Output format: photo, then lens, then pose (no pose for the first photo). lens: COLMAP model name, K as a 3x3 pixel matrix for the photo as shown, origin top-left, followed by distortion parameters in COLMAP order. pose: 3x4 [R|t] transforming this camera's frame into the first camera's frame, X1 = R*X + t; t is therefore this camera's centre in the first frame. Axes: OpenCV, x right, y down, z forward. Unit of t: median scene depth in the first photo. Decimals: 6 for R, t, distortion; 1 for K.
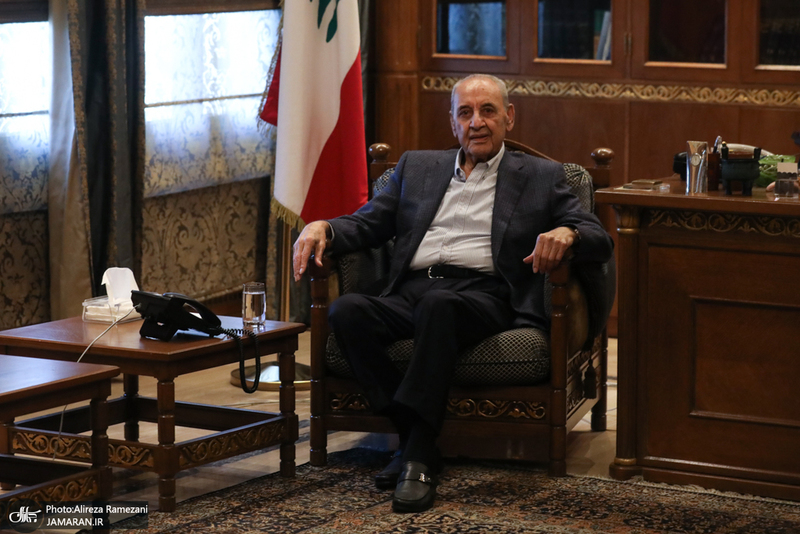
lens RADIAL K [[2853.0, 0, 400.0], [0, 2853.0, 267.0], [0, 0, 1]] dist [0.000663, -3.533404]
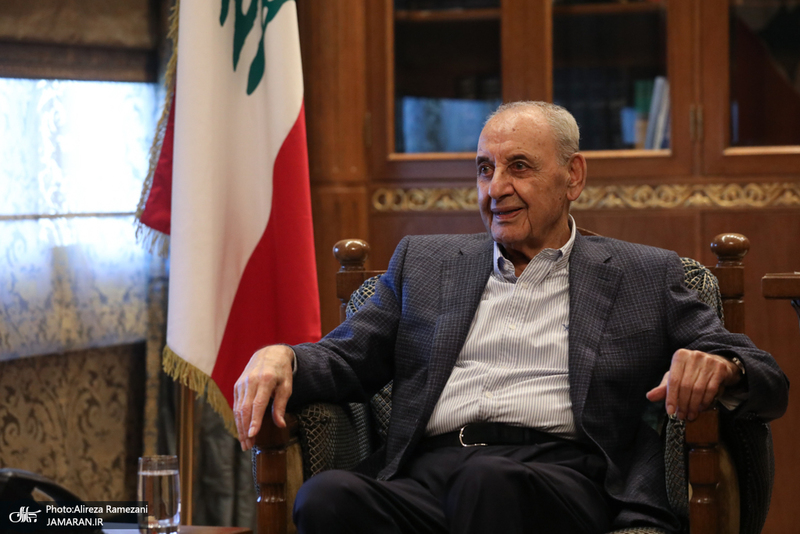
lens RADIAL K [[3025.3, 0, 400.0], [0, 3025.3, 267.0], [0, 0, 1]] dist [0.360262, -0.200288]
pose [[0.997582, -0.021847, 0.065977, -0.034904], [0.028876, 0.993781, -0.107545, 0.027876], [-0.063217, 0.109190, 0.992009, 0.334552]]
